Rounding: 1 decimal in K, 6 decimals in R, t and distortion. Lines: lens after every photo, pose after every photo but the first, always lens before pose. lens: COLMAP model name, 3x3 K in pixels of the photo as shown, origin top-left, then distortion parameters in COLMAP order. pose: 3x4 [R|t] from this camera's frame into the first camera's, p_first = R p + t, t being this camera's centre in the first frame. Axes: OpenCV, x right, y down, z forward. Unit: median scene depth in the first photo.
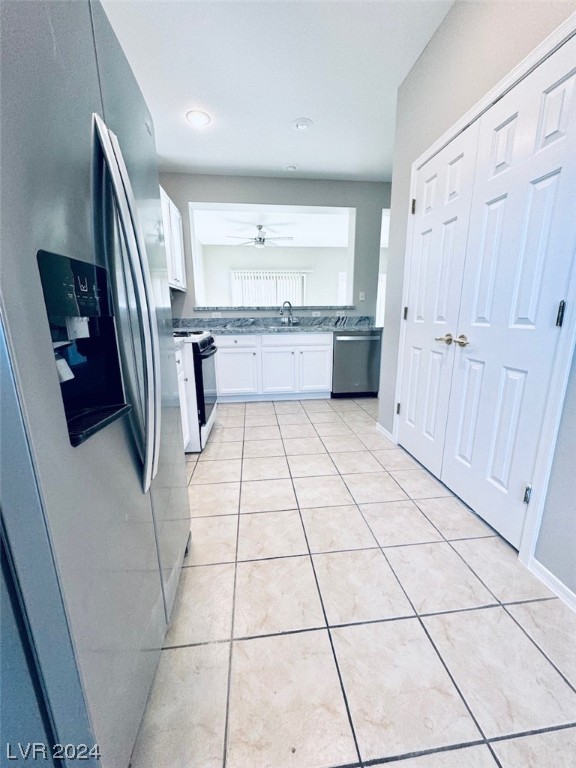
lens RADIAL K [[306.3, 0, 289.4], [0, 306.3, 383.1], [0, 0, 1]] dist [-0.001291, 0.000197]
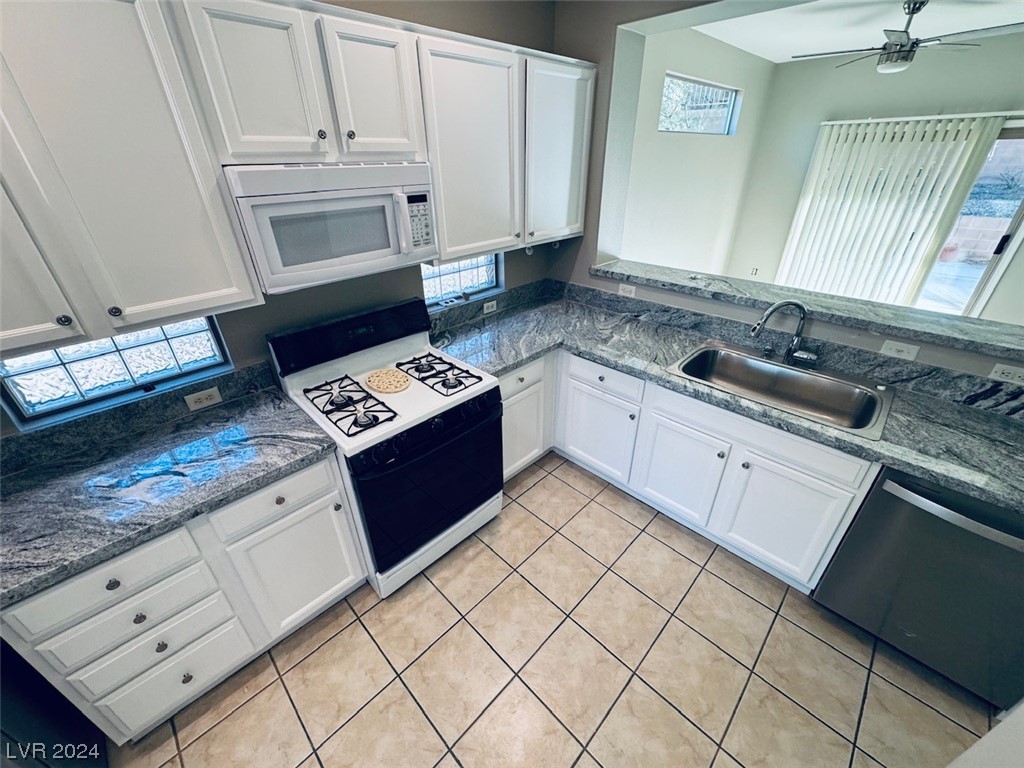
lens RADIAL K [[408.3, 0, 510.7], [0, 408.3, 381.6], [0, 0, 1]] dist [-0.001291, 0.000197]
pose [[0.619943, 0.379545, -0.686743, 0.147161], [-0.169233, 0.919304, 0.355304, -0.288198], [0.766179, -0.104048, 0.634147, 0.436394]]
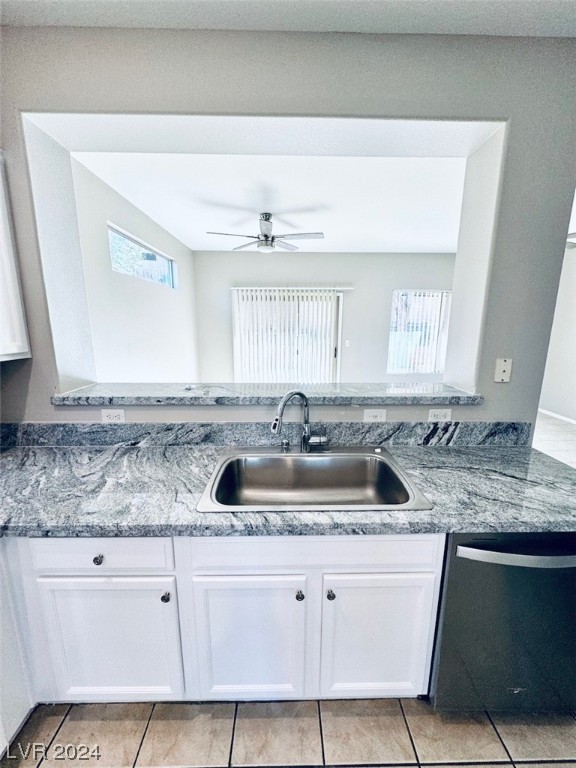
lens RADIAL K [[306.3, 0, 289.4], [0, 306.3, 383.1], [0, 0, 1]] dist [-0.001291, 0.000197]
pose [[0.994520, 0.031336, -0.099736, 0.020925], [-0.034677, 0.998888, -0.031948, -0.259208], [0.098624, 0.035231, 0.994501, 0.638376]]
